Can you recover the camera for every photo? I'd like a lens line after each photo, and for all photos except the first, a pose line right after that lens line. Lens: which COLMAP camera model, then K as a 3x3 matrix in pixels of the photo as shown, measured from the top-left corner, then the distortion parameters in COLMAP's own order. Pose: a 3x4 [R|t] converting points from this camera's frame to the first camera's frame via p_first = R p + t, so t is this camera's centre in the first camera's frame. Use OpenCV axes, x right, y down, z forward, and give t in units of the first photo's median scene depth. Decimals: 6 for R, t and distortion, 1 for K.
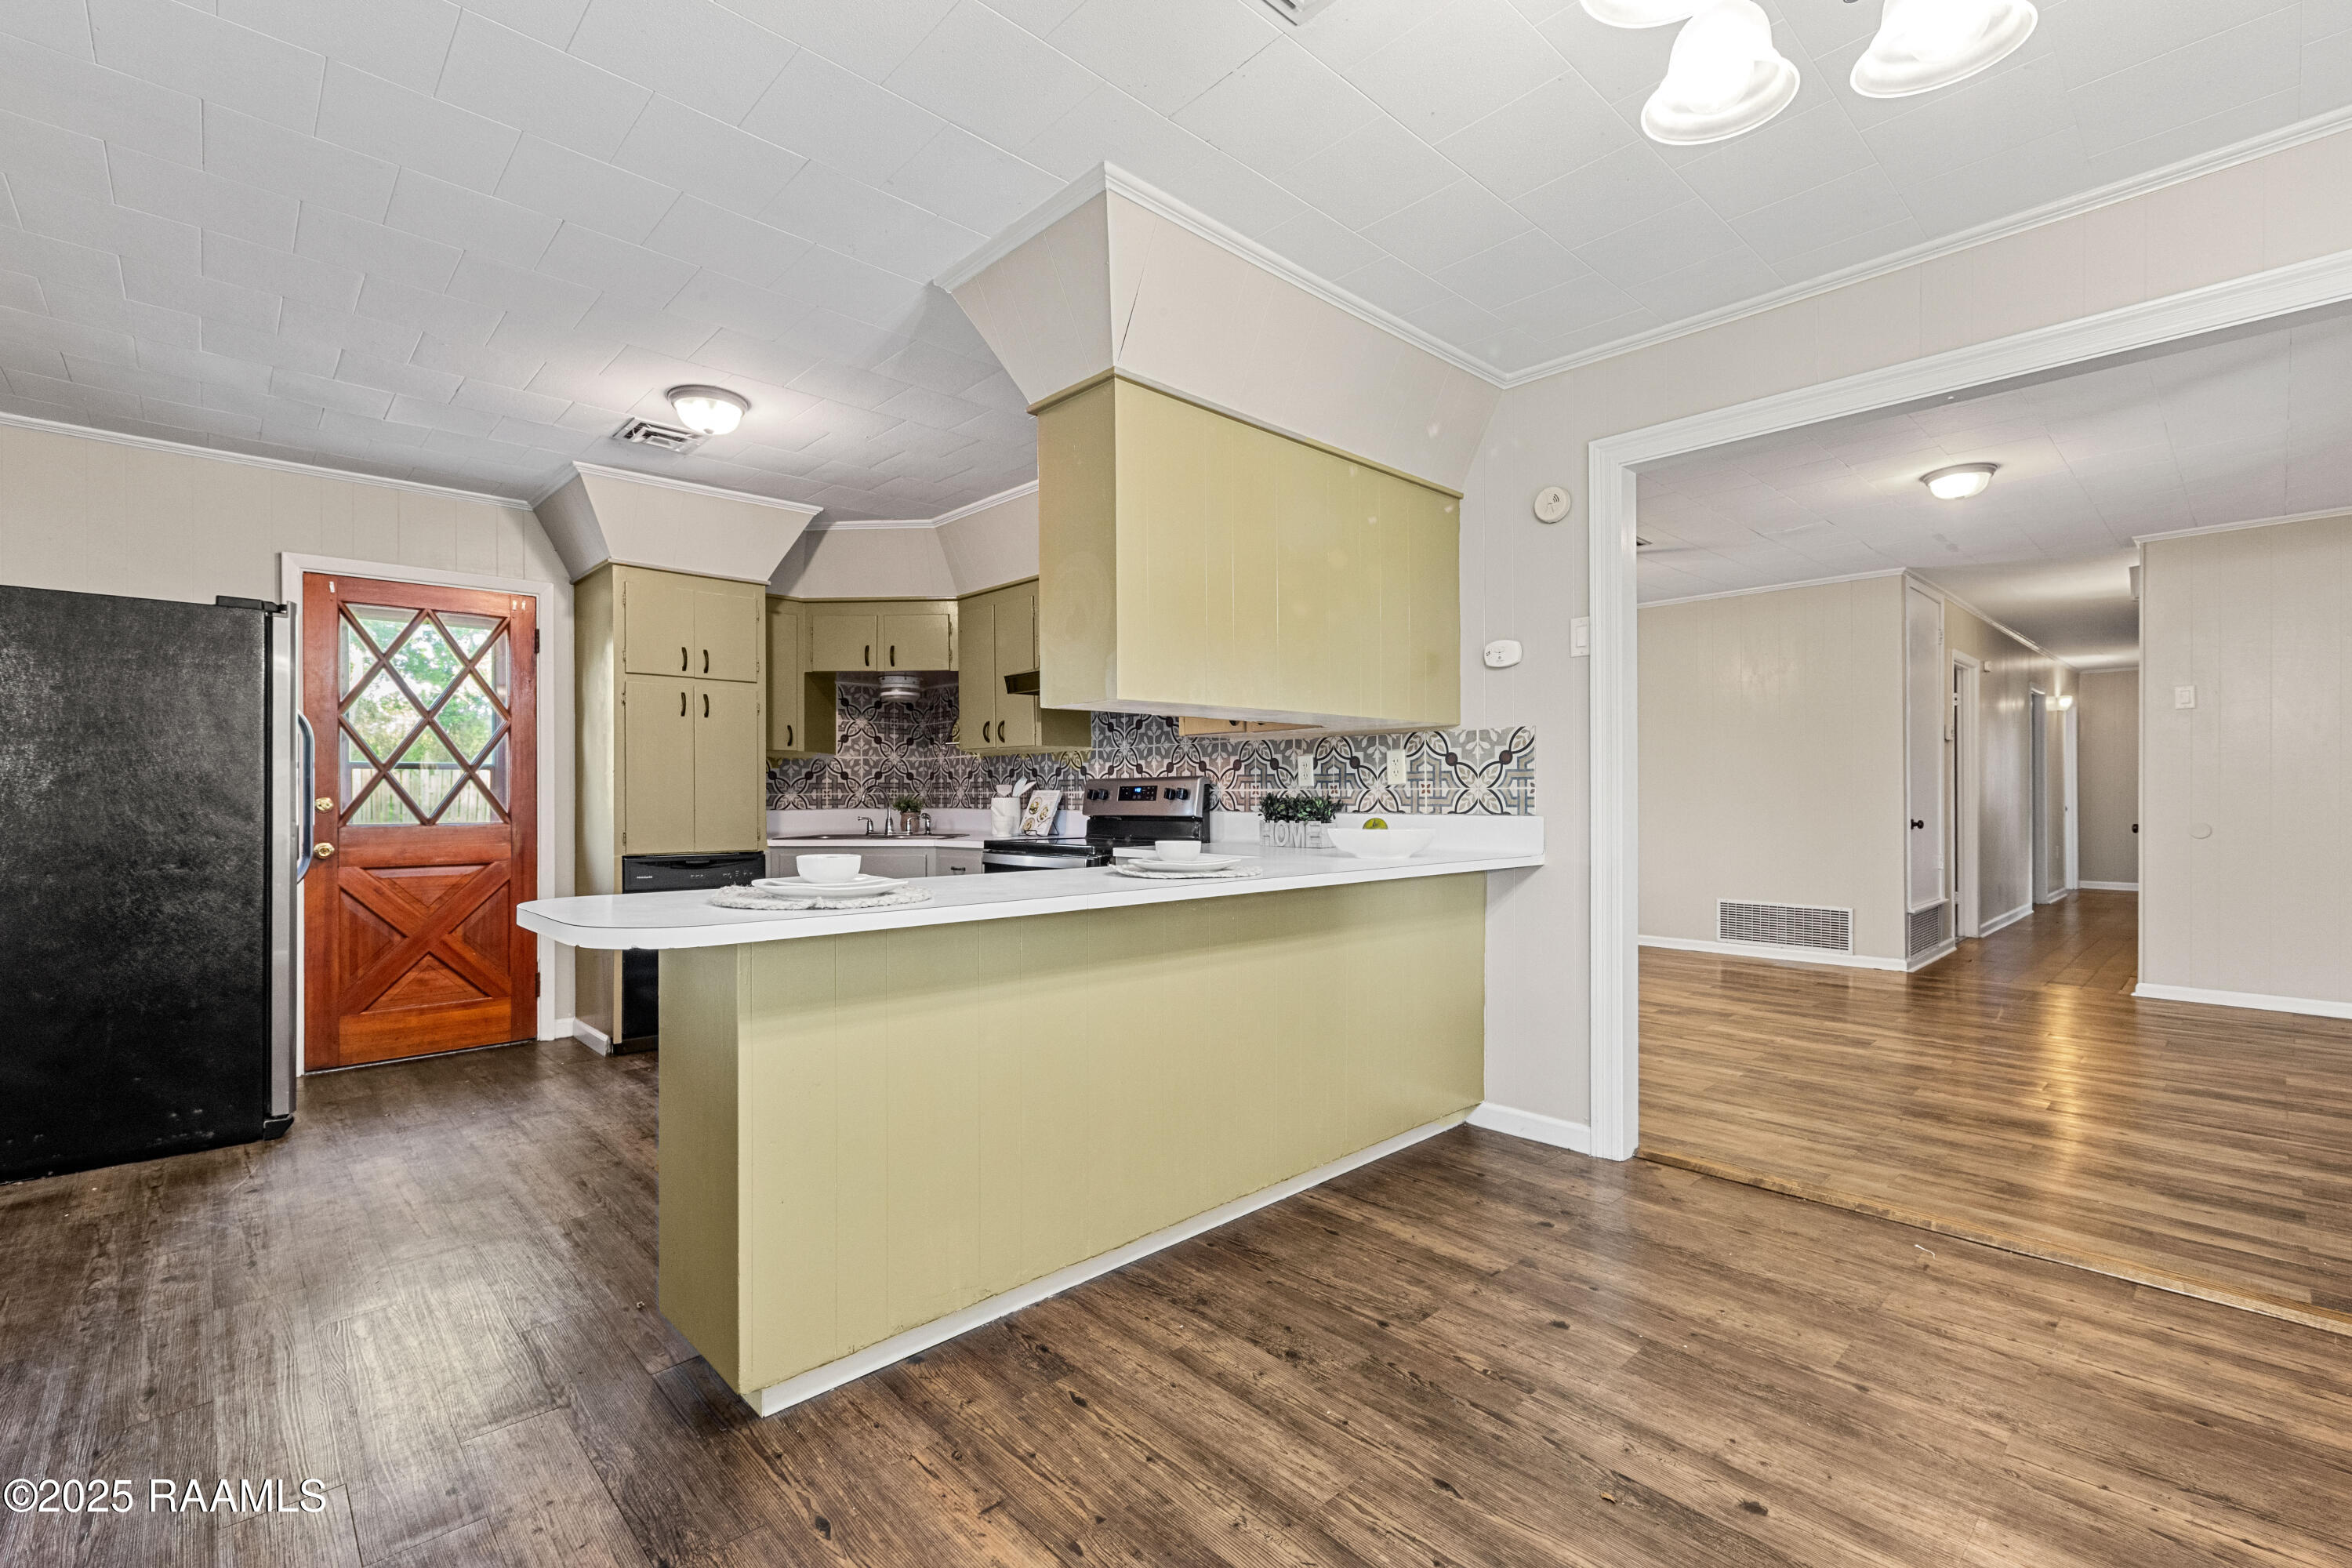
lens RADIAL K [[1027.2, 0, 1179.6], [0, 1027.2, 794.3], [0, 0, 1]] dist [0.007543, -0.002648]
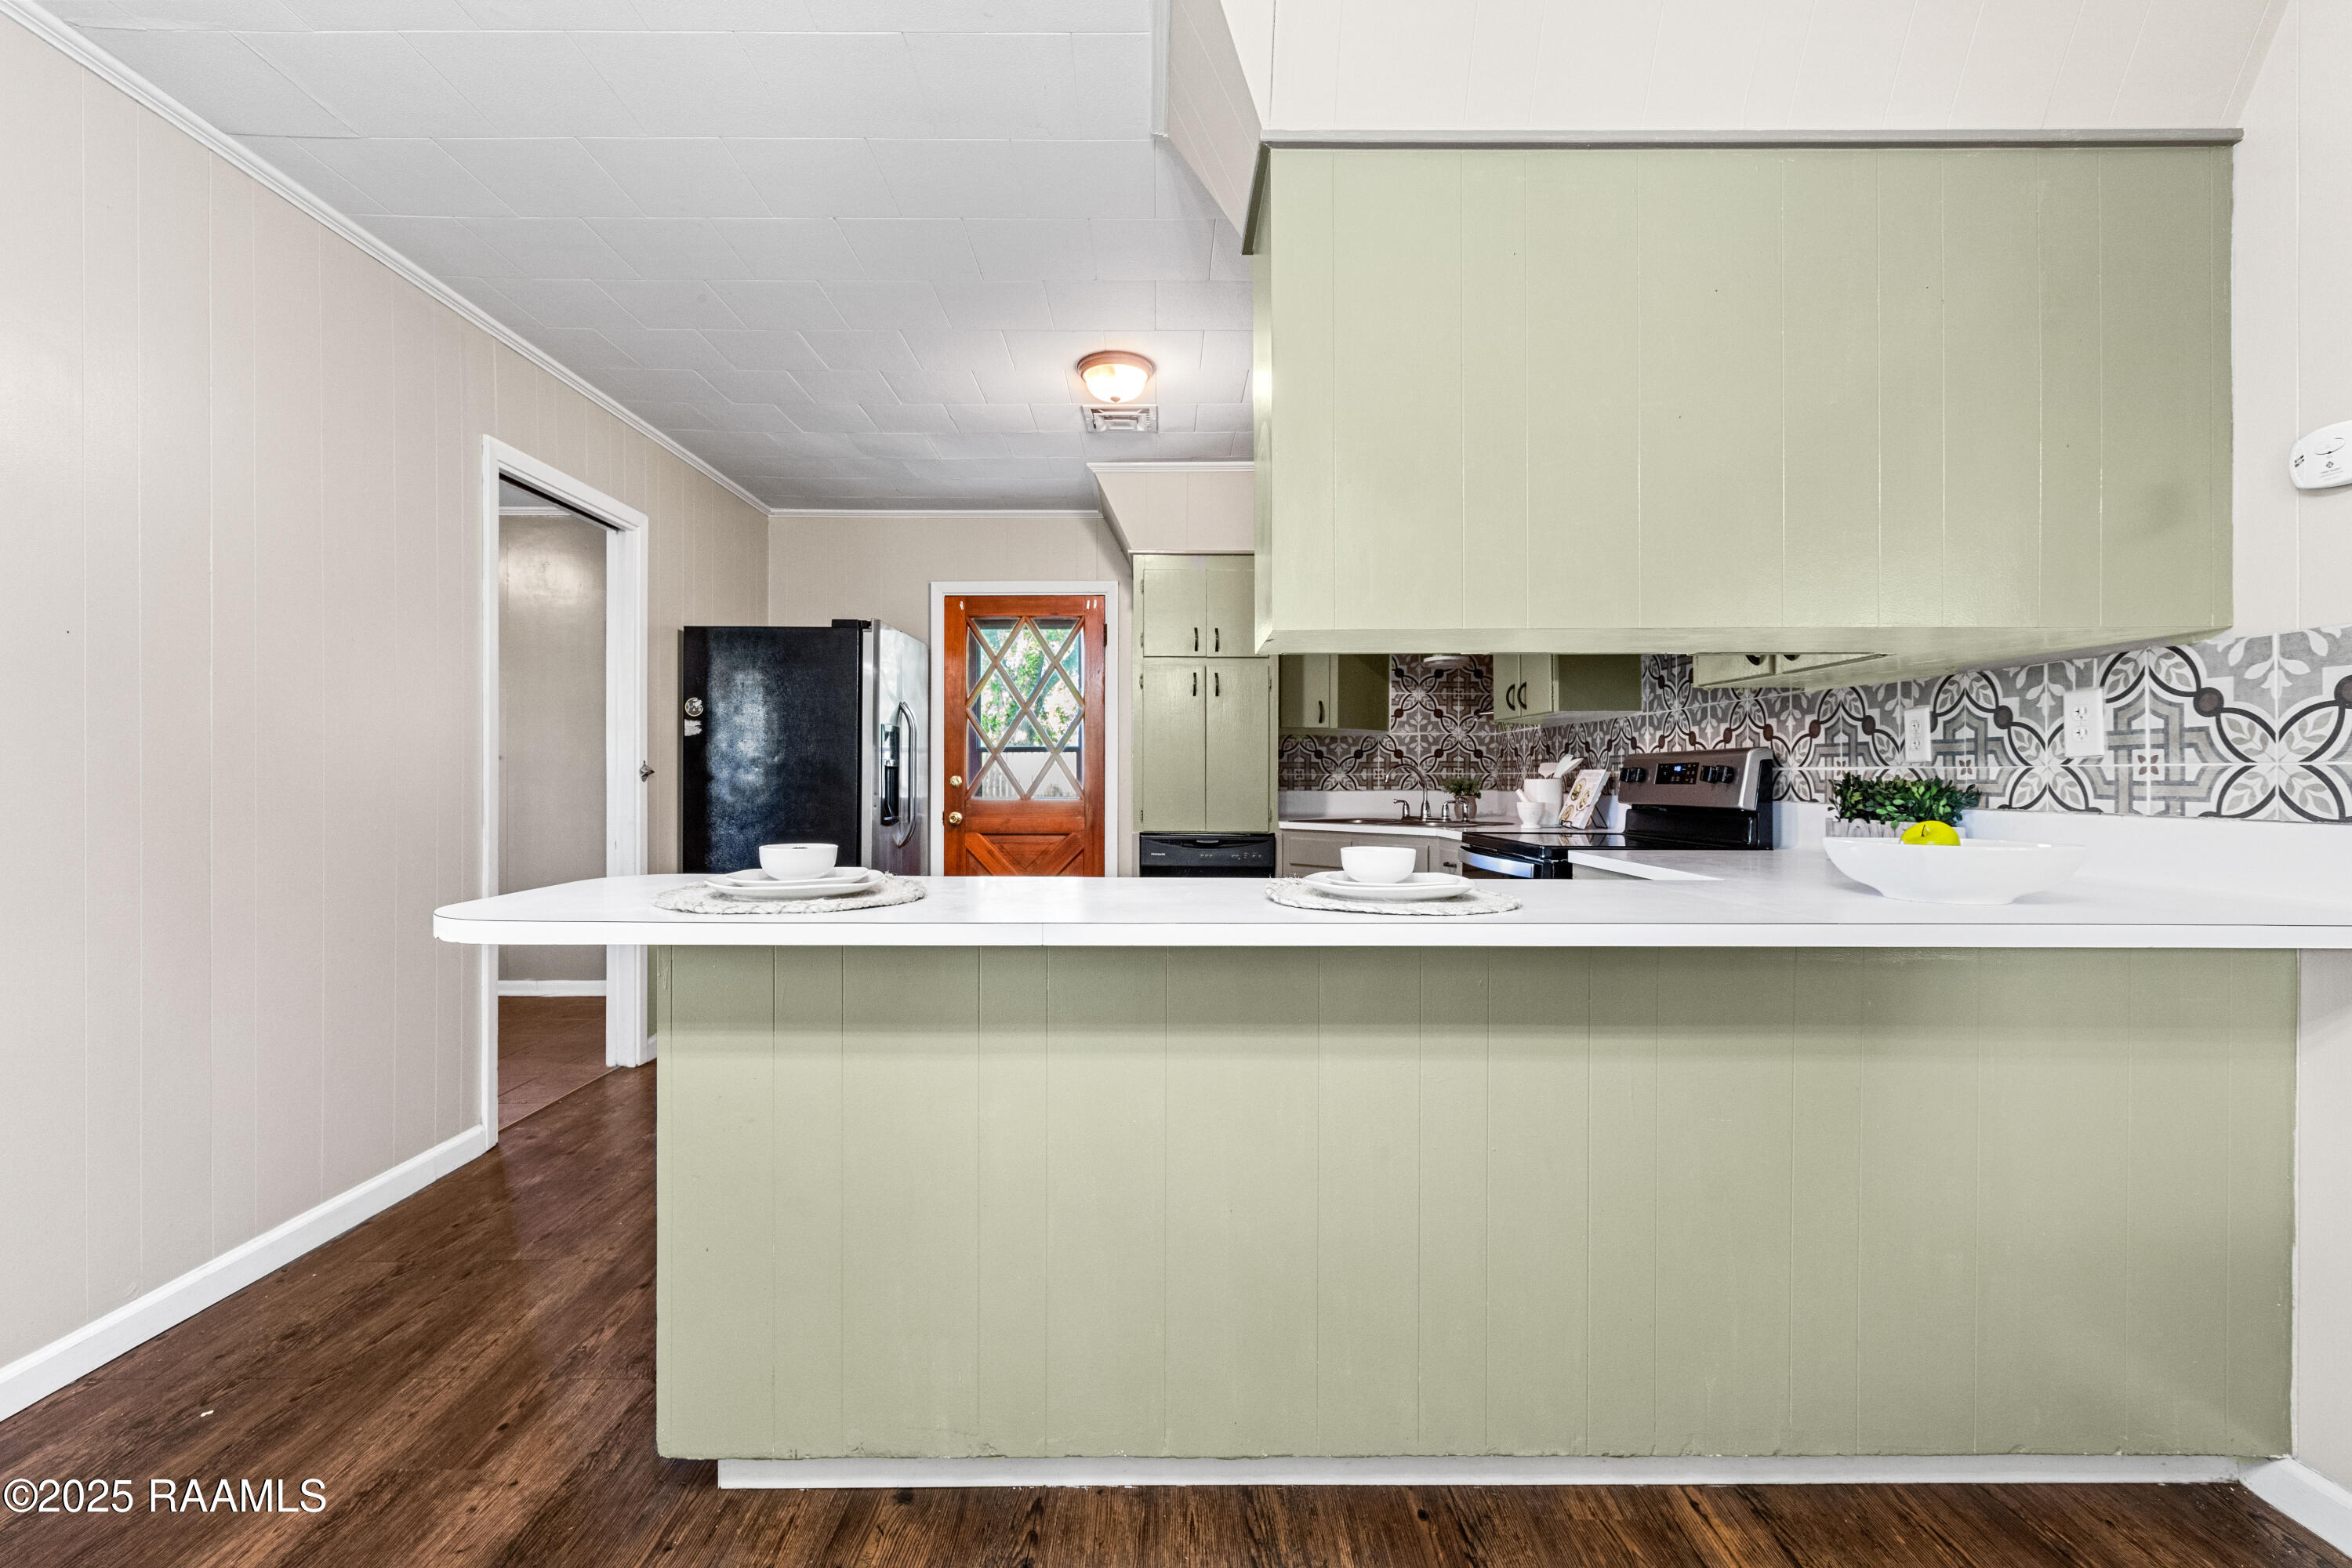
lens RADIAL K [[1027.2, 0, 1163.2], [0, 1027.2, 776.3], [0, 0, 1]] dist [0.007543, -0.002648]
pose [[0.726814, 0.003811, -0.686823, 0.222086], [-0.003136, 0.999993, 0.002229, 0.000359], [0.686827, 0.000534, 0.726821, 0.298858]]
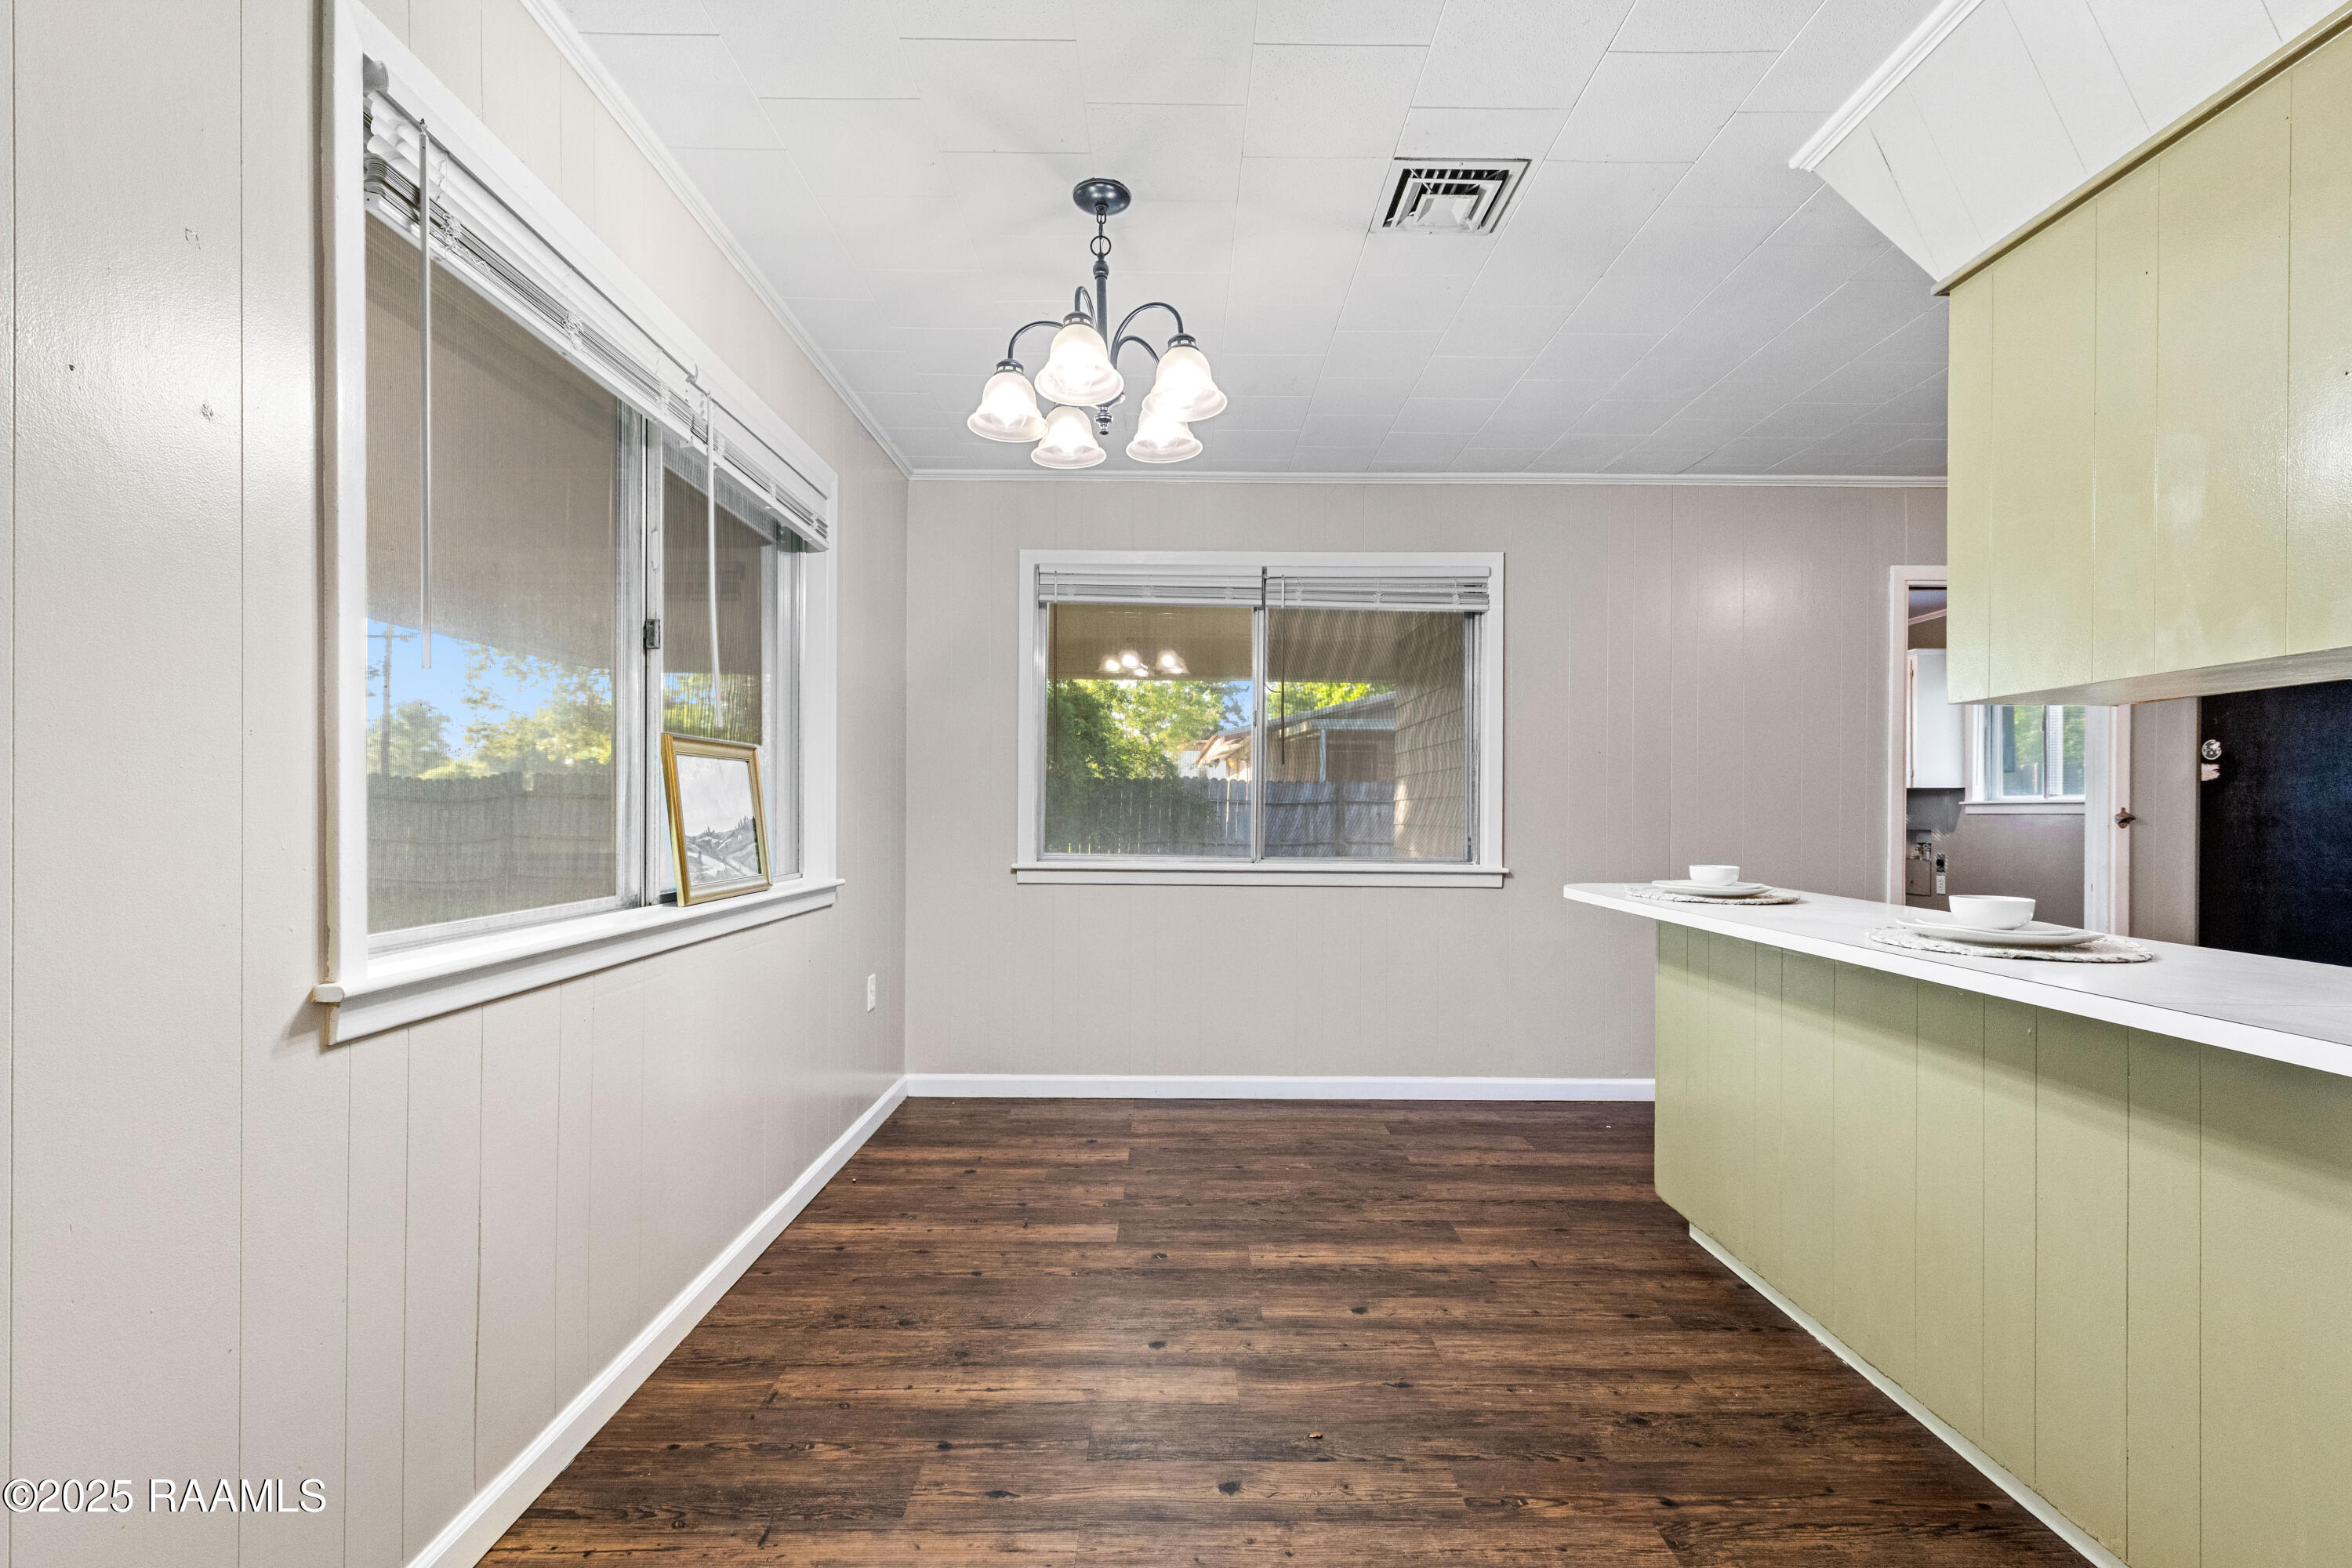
lens RADIAL K [[1027.2, 0, 1180.1], [0, 1027.2, 806.6], [0, 0, 1]] dist [0.007543, -0.002648]
pose [[-0.678889, -0.002466, -0.734237, 0.586805], [-0.003795, 0.999993, 0.000150, -0.009467], [0.734231, 0.002888, -0.678894, 0.716215]]
